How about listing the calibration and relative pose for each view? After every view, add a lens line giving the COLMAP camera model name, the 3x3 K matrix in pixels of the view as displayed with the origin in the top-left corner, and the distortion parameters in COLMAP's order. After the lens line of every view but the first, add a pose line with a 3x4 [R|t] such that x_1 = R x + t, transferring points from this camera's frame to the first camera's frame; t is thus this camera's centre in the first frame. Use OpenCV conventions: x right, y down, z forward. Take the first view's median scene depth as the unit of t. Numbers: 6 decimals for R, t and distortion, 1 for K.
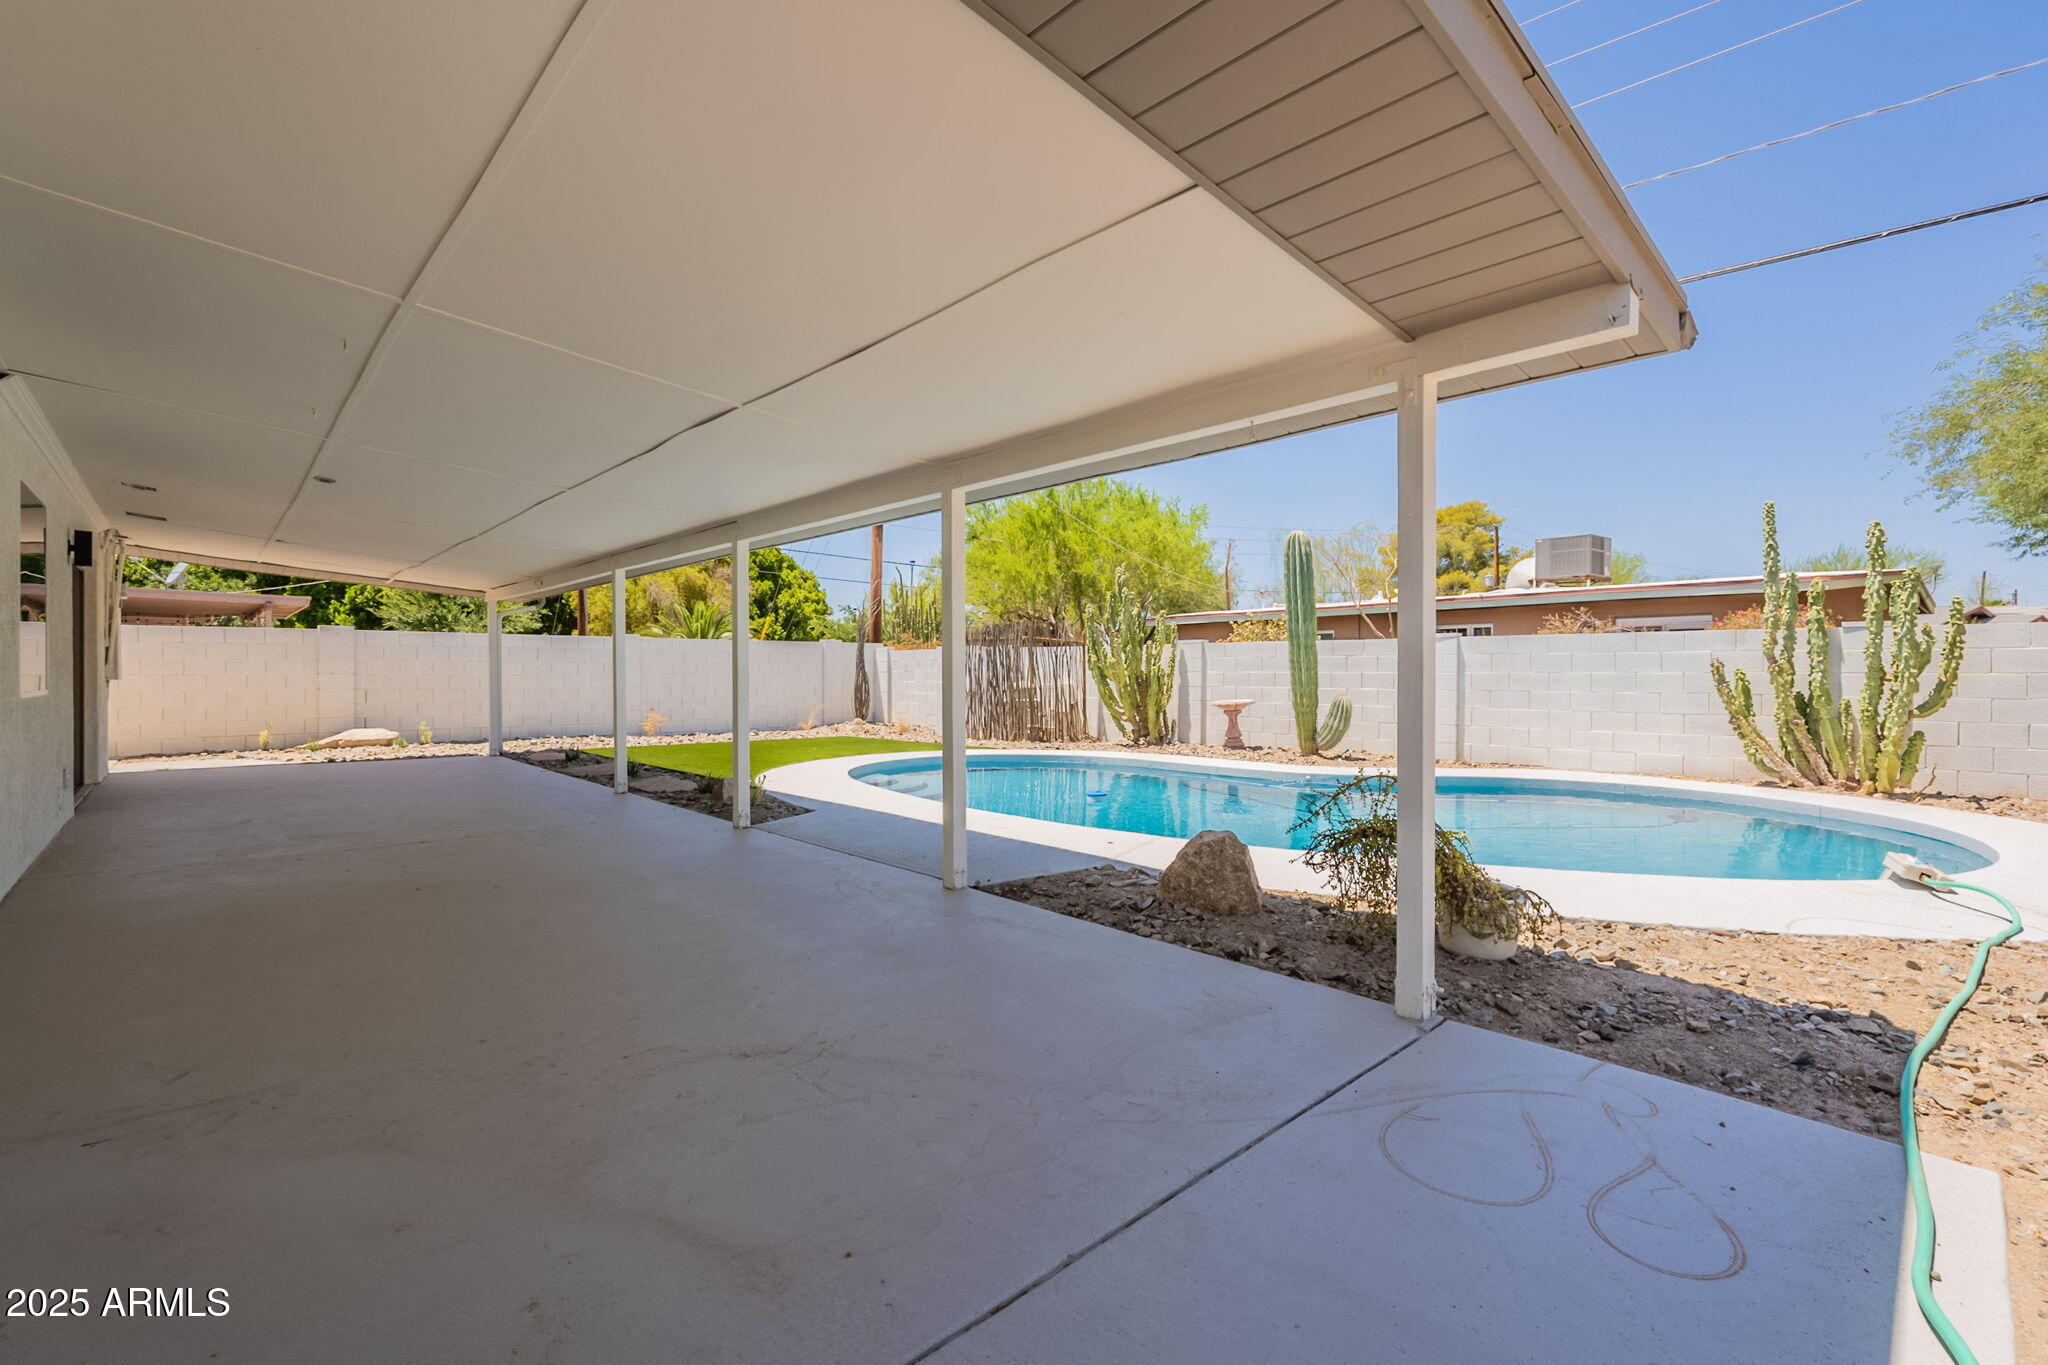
lens RADIAL K [[902.9, 0, 1026.5], [0, 902.9, 679.5], [0, 0, 1]] dist [-0.002877, -0.000387]
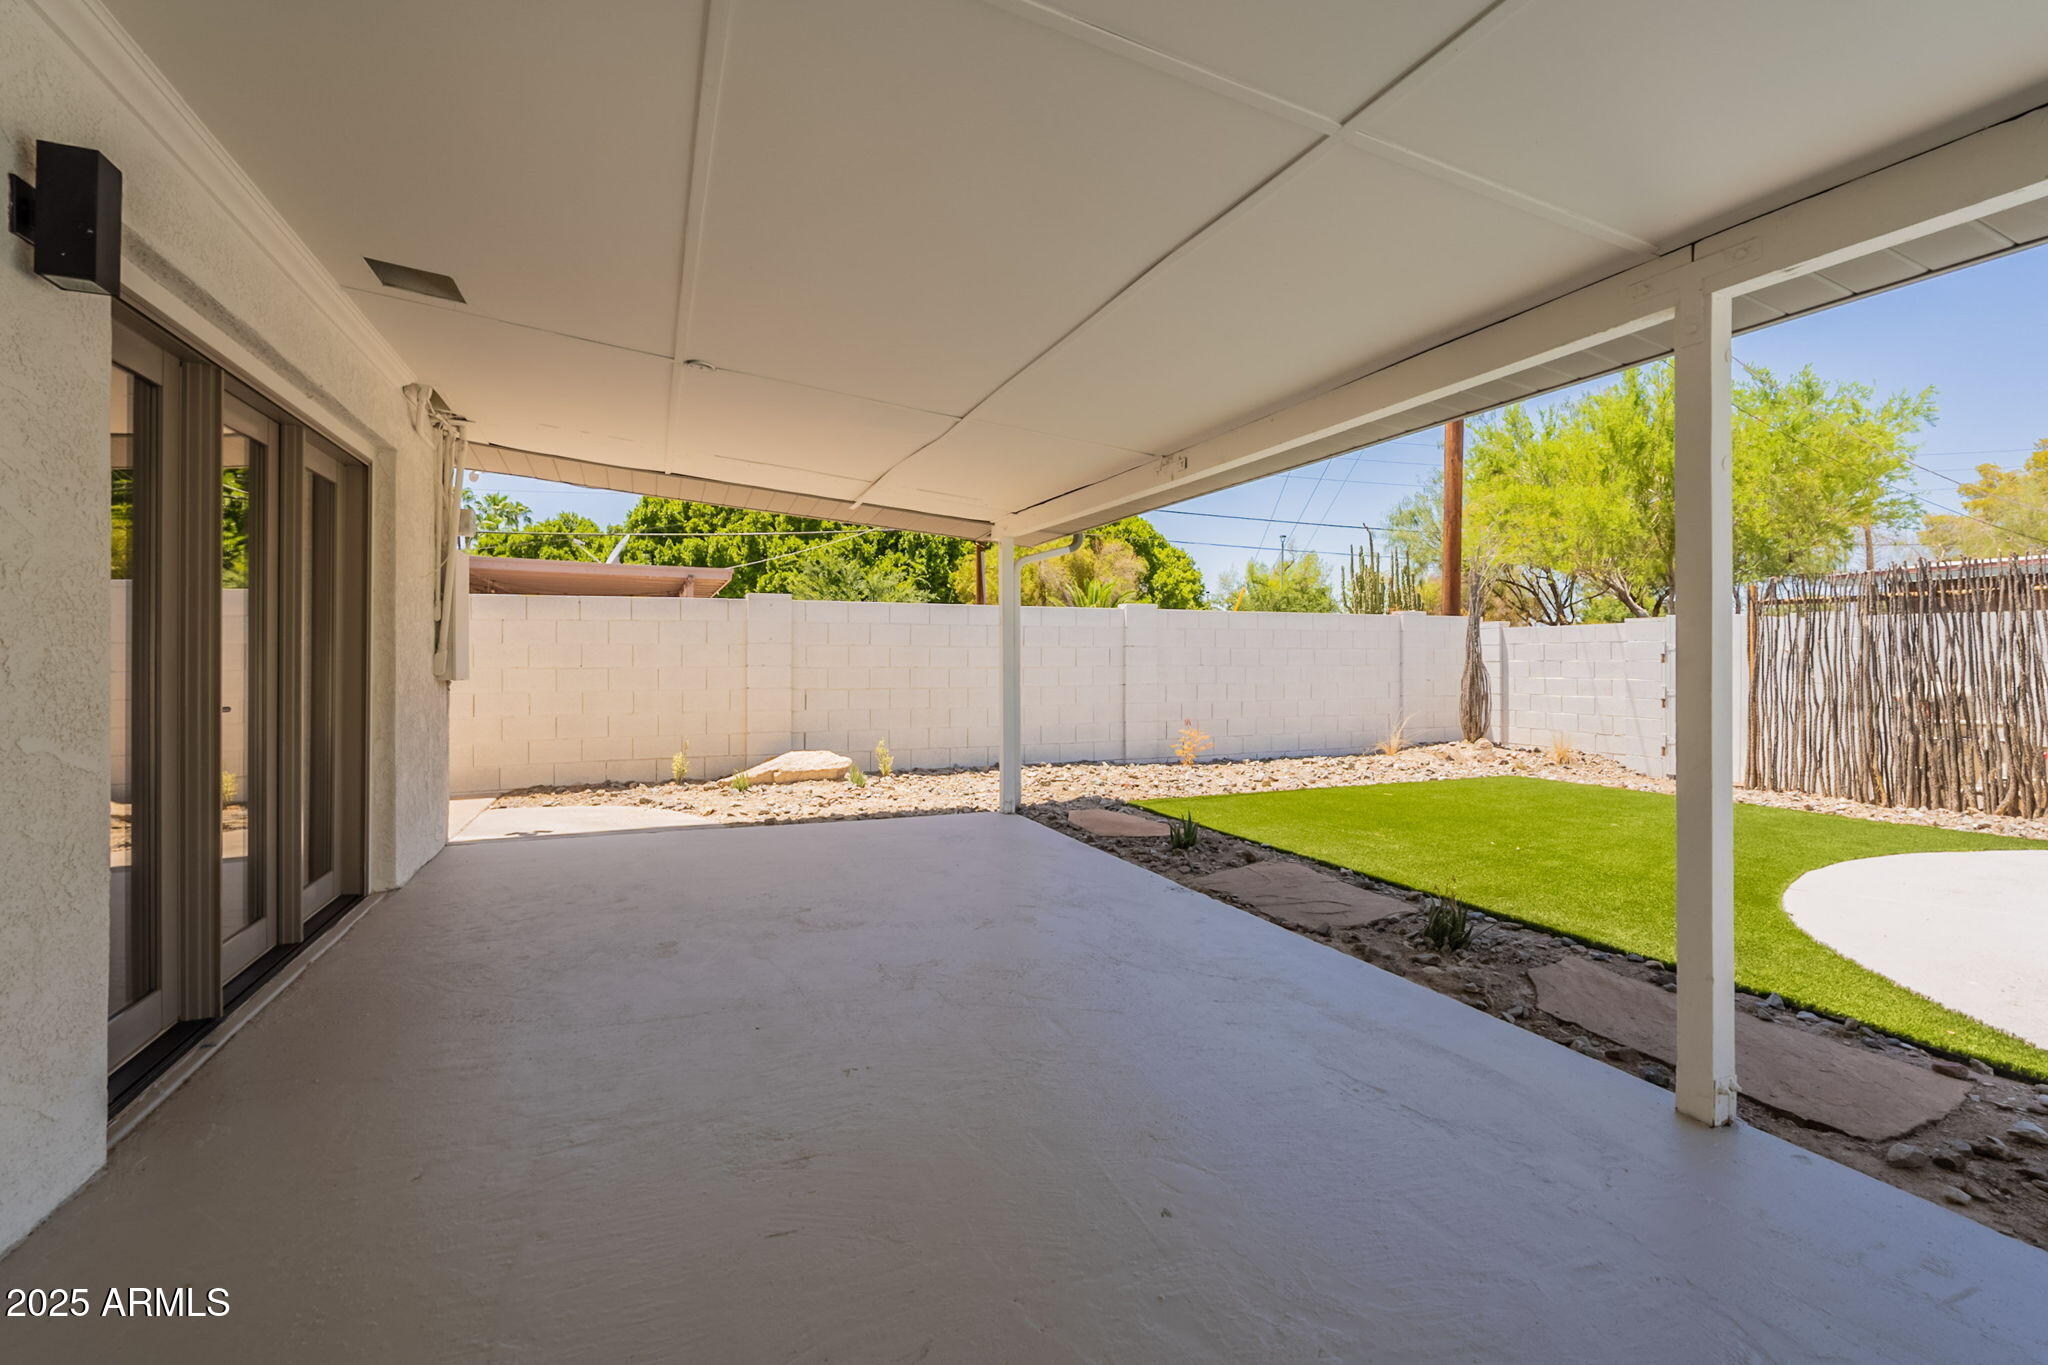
lens RADIAL K [[902.9, 0, 1022.6], [0, 902.9, 667.7], [0, 0, 1]] dist [-0.002877, -0.000387]
pose [[0.938198, 0.001379, -0.346096, -0.273996], [-0.001039, 0.999999, 0.001167, -0.004734], [0.346097, -0.000735, 0.938198, 0.335691]]
